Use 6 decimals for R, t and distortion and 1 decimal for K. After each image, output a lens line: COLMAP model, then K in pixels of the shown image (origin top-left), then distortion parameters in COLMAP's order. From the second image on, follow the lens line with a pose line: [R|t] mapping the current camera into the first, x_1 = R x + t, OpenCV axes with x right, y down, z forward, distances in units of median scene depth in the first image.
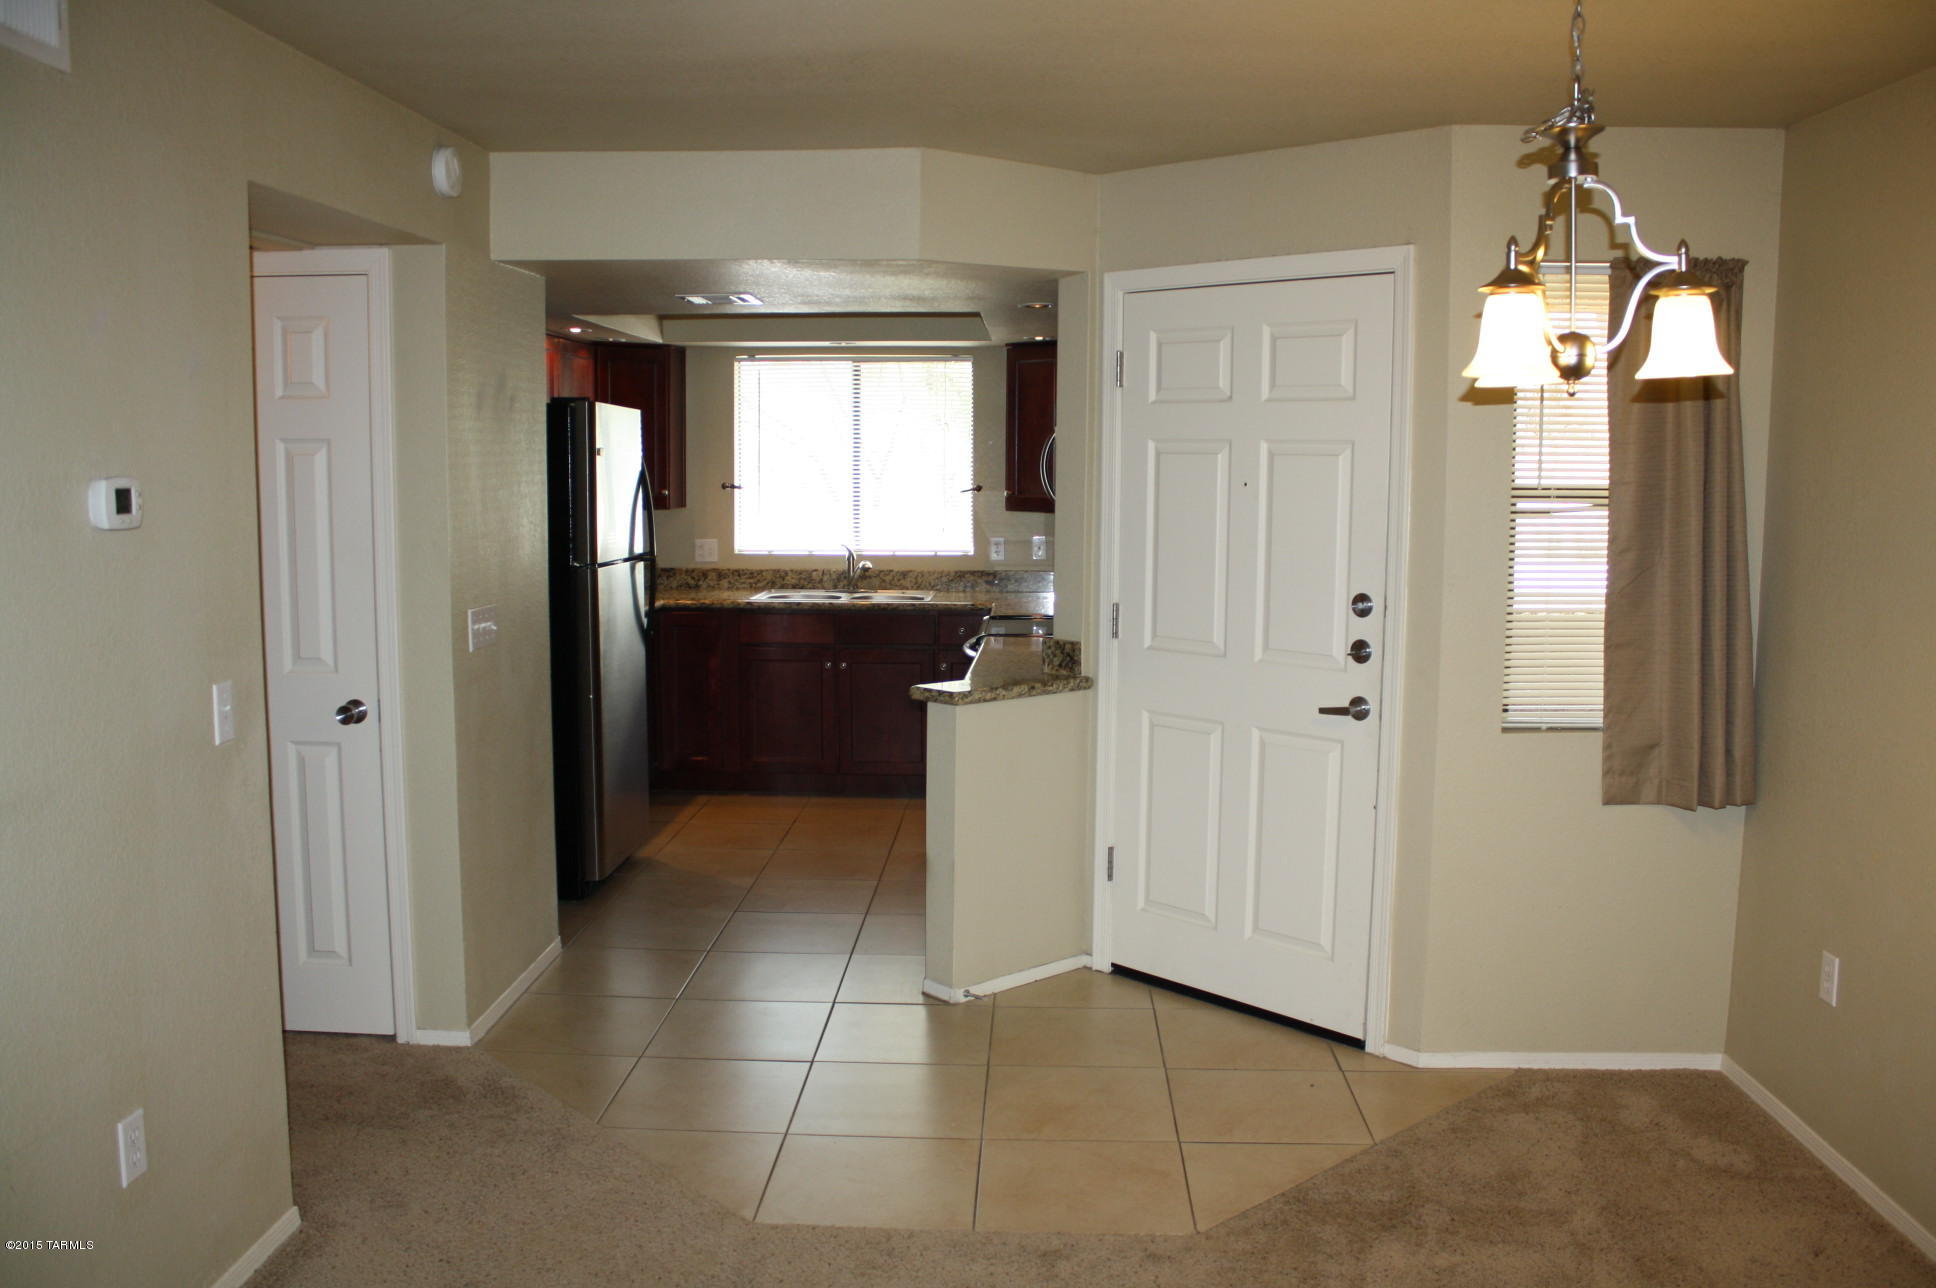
lens RADIAL K [[1635.8, 0, 975.1], [0, 1635.8, 642.5], [0, 0, 1]] dist [-0.123151, 0.102174]
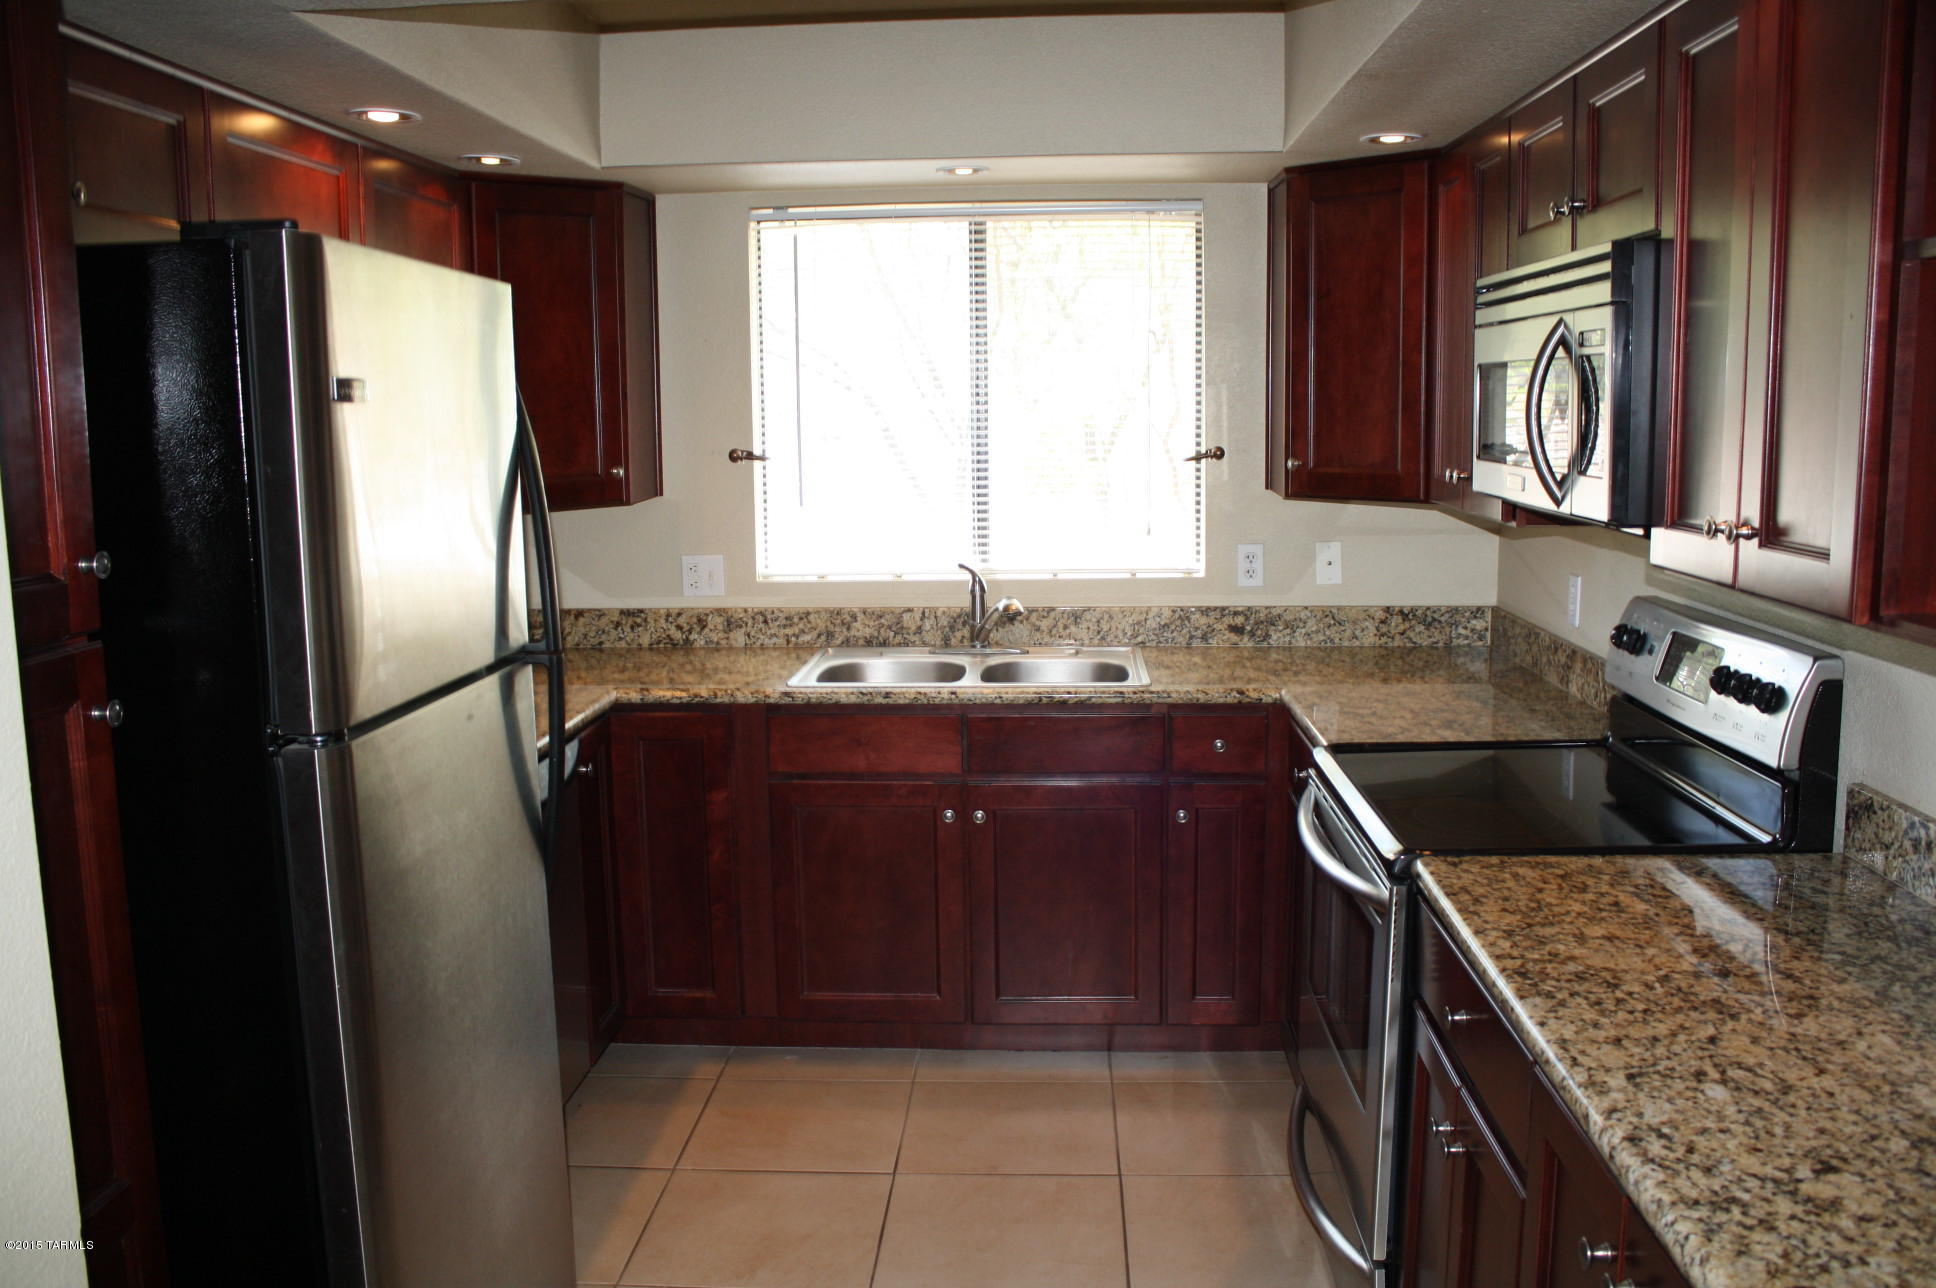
lens RADIAL K [[1635.8, 0, 960.0], [0, 1635.8, 640.1], [0, 0, 1]] dist [-0.123151, 0.102174]
pose [[0.999783, -0.014157, -0.015264, -0.073355], [0.014682, 0.999284, 0.034870, -0.053275], [0.014759, -0.035087, 0.999275, 0.469659]]
